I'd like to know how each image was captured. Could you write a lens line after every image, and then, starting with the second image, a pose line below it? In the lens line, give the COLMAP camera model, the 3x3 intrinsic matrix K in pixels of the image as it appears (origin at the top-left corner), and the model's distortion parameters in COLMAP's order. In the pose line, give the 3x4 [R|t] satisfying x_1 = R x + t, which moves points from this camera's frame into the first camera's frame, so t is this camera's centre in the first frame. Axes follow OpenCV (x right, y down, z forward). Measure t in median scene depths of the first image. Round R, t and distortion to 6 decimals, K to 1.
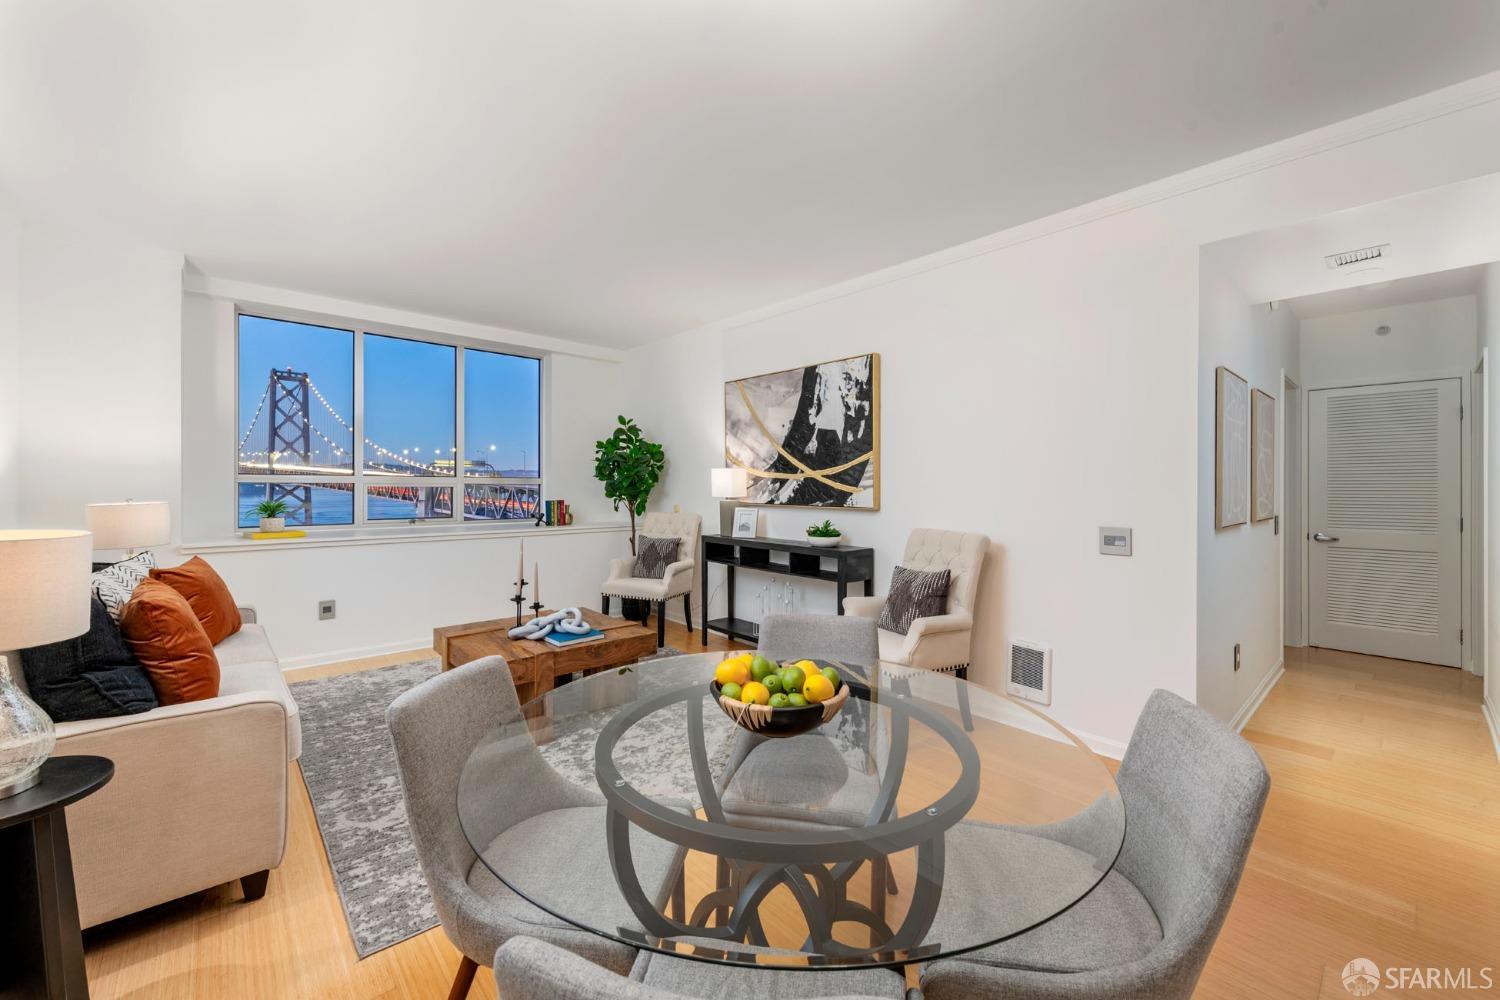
lens RADIAL K [[592.9, 0, 754.4], [0, 592.9, 488.1], [0, 0, 1]] dist [0.019946, -0.002072]
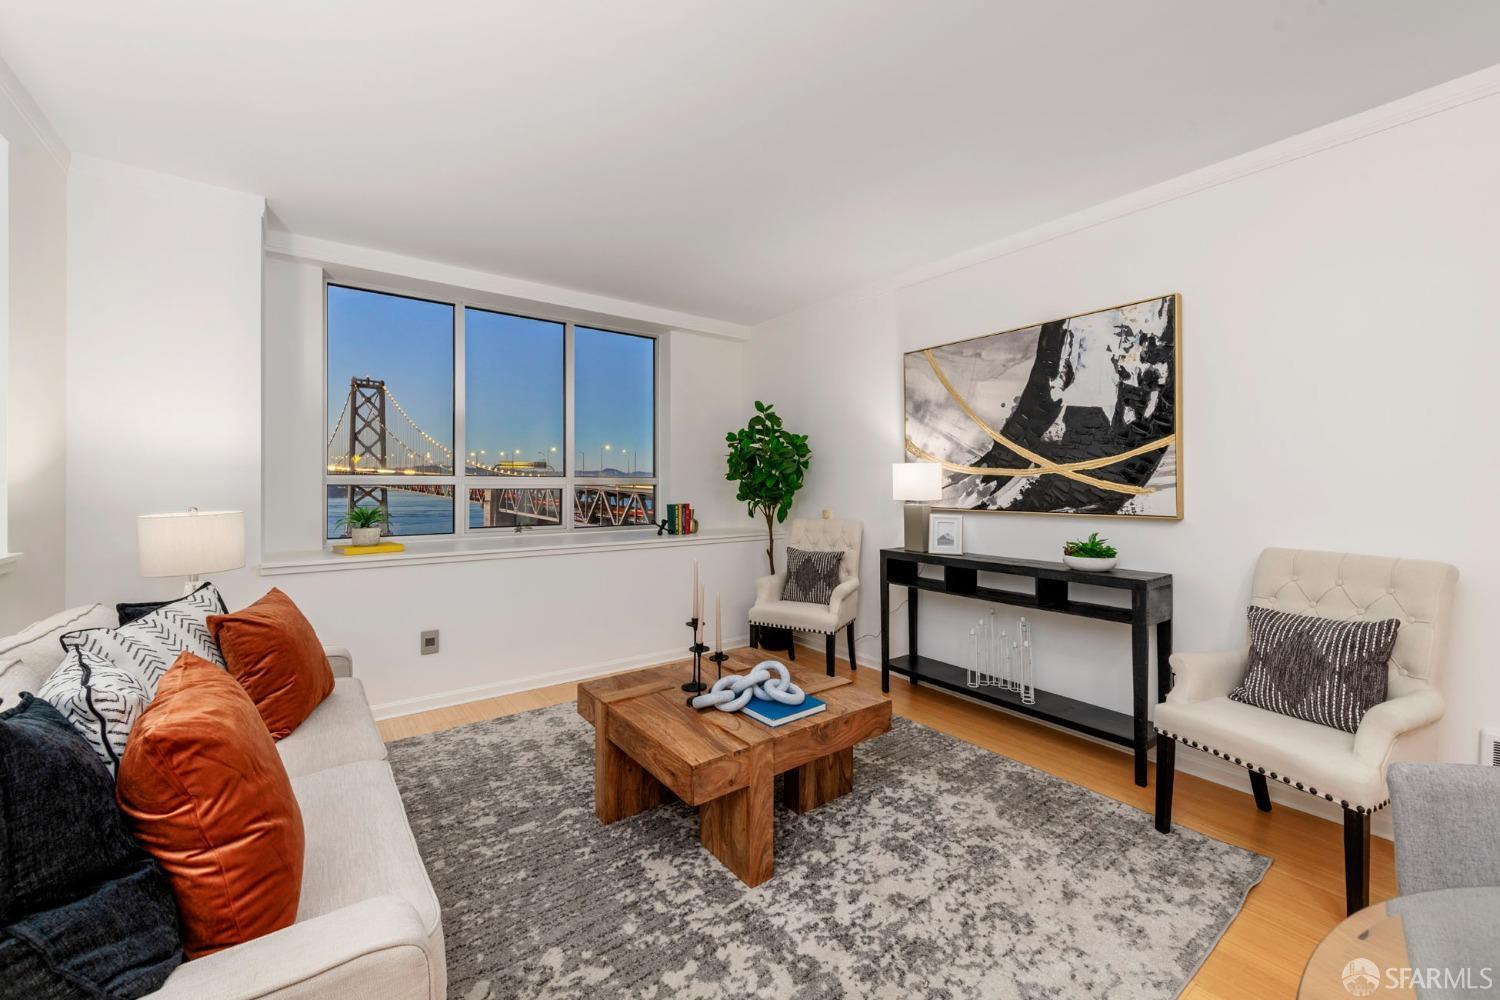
lens RADIAL K [[592.9, 0, 754.7], [0, 592.9, 484.6], [0, 0, 1]] dist [0.019946, -0.002072]
pose [[0.996357, -0.005556, -0.085103, -0.211592], [0.005156, 0.999975, -0.004923, -0.002994], [0.085128, 0.004467, 0.996360, 0.239529]]
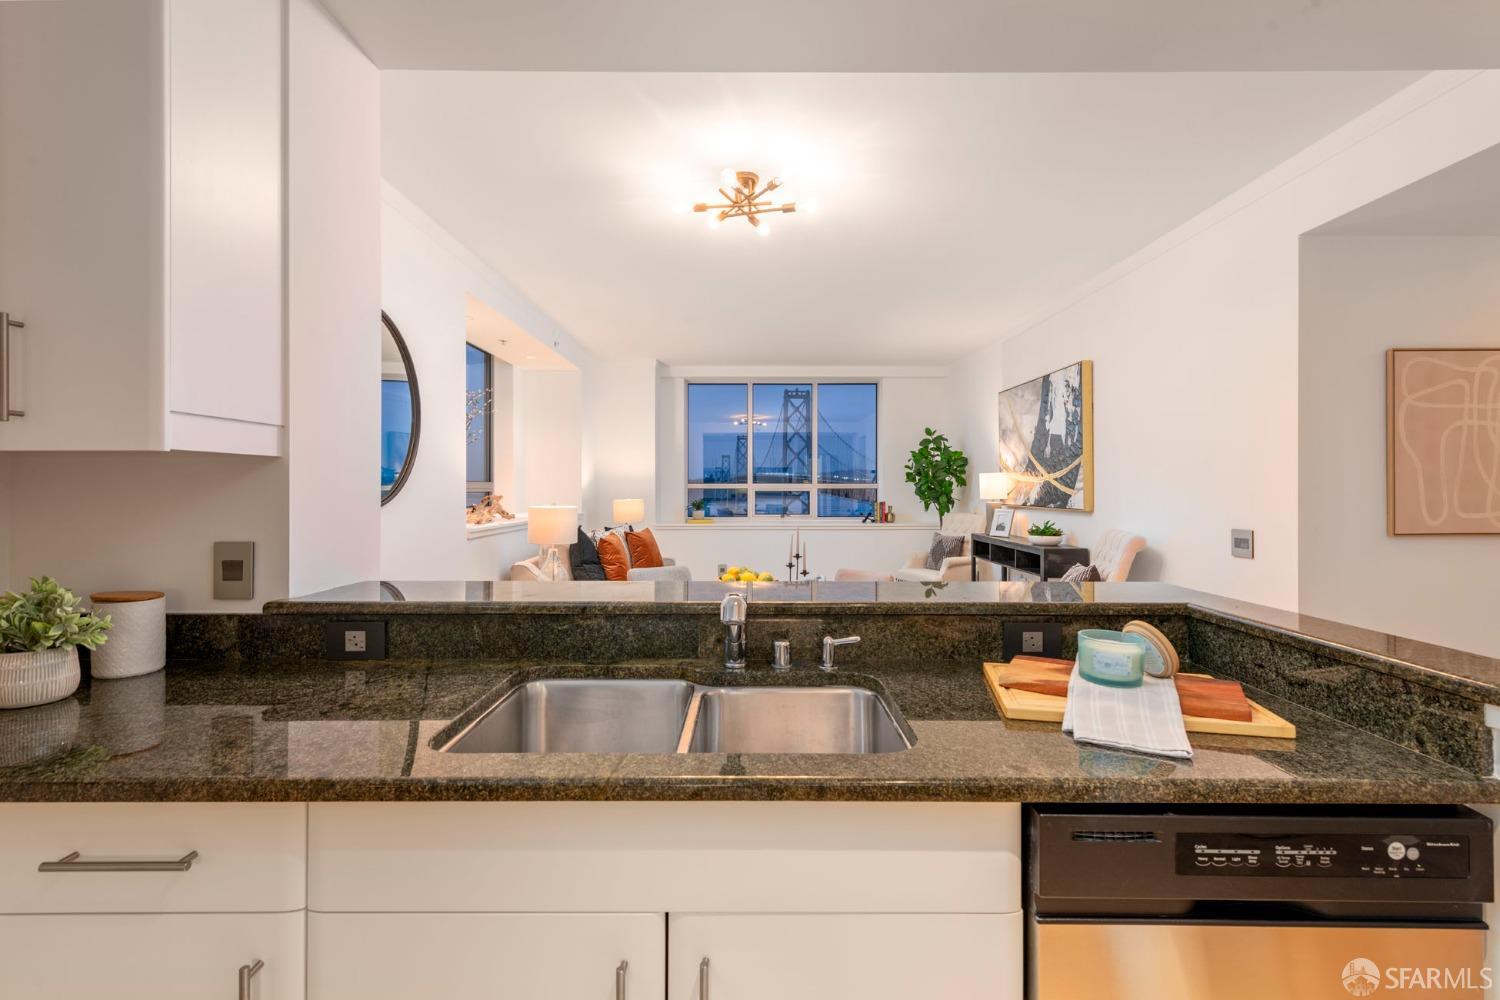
lens RADIAL K [[672.9, 0, 749.8], [0, 672.9, 489.5], [0, 0, 1]] dist [0.000382, -0.000070]
pose [[0.743505, -0.005240, -0.668710, 0.507357], [0.001398, 0.999979, -0.006282, 0.004995], [0.668729, 0.003736, 0.743497, -0.245833]]
